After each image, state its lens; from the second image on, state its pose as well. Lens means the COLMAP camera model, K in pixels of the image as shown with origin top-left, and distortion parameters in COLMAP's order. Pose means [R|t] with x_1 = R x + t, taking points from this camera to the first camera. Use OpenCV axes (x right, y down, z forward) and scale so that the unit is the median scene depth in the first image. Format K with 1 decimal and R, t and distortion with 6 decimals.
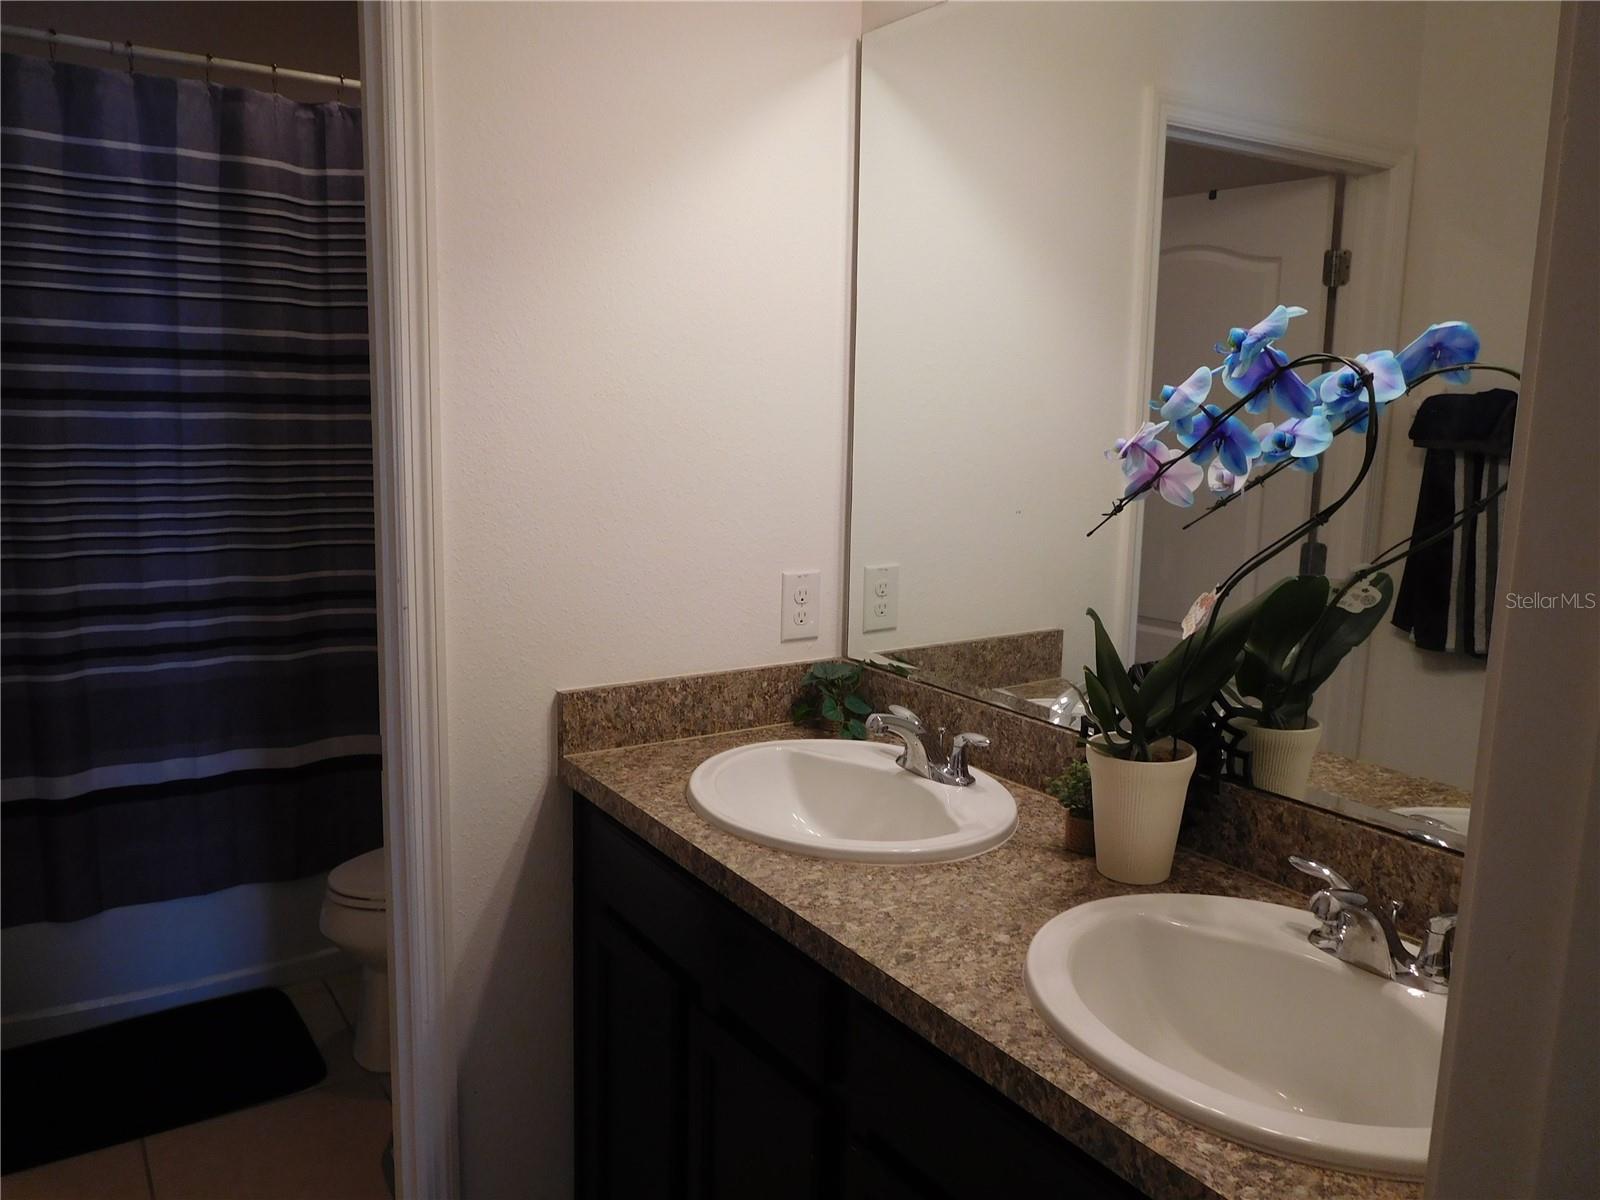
lens RADIAL K [[1180.6, 0, 820.5], [0, 1180.6, 599.1], [0, 0, 1]] dist [-0.005750, -0.003813]
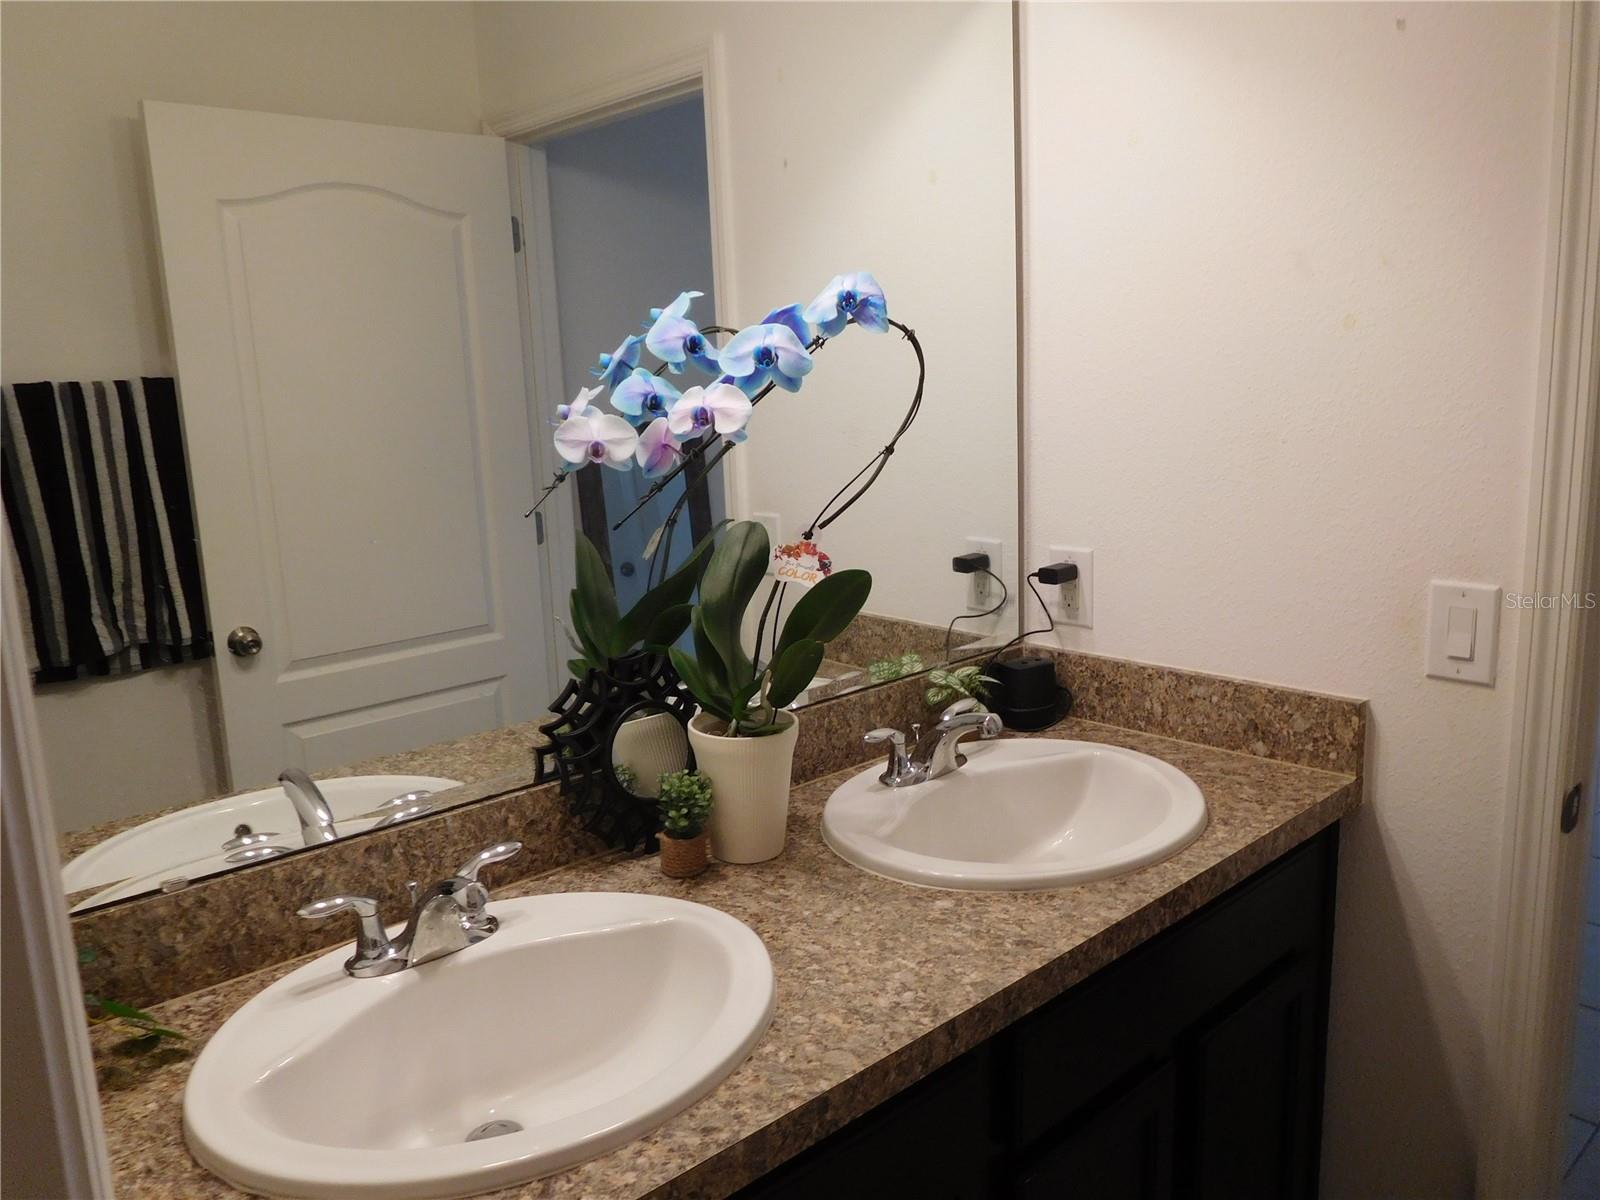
lens RADIAL K [[1180.6, 0, 820.5], [0, 1180.6, 599.1], [0, 0, 1]] dist [-0.005750, -0.003813]
pose [[-0.142306, -0.191999, 0.971023, -0.670837], [0.201903, 0.954751, 0.218371, -0.168394], [-0.969012, 0.227128, -0.097102, 1.058124]]
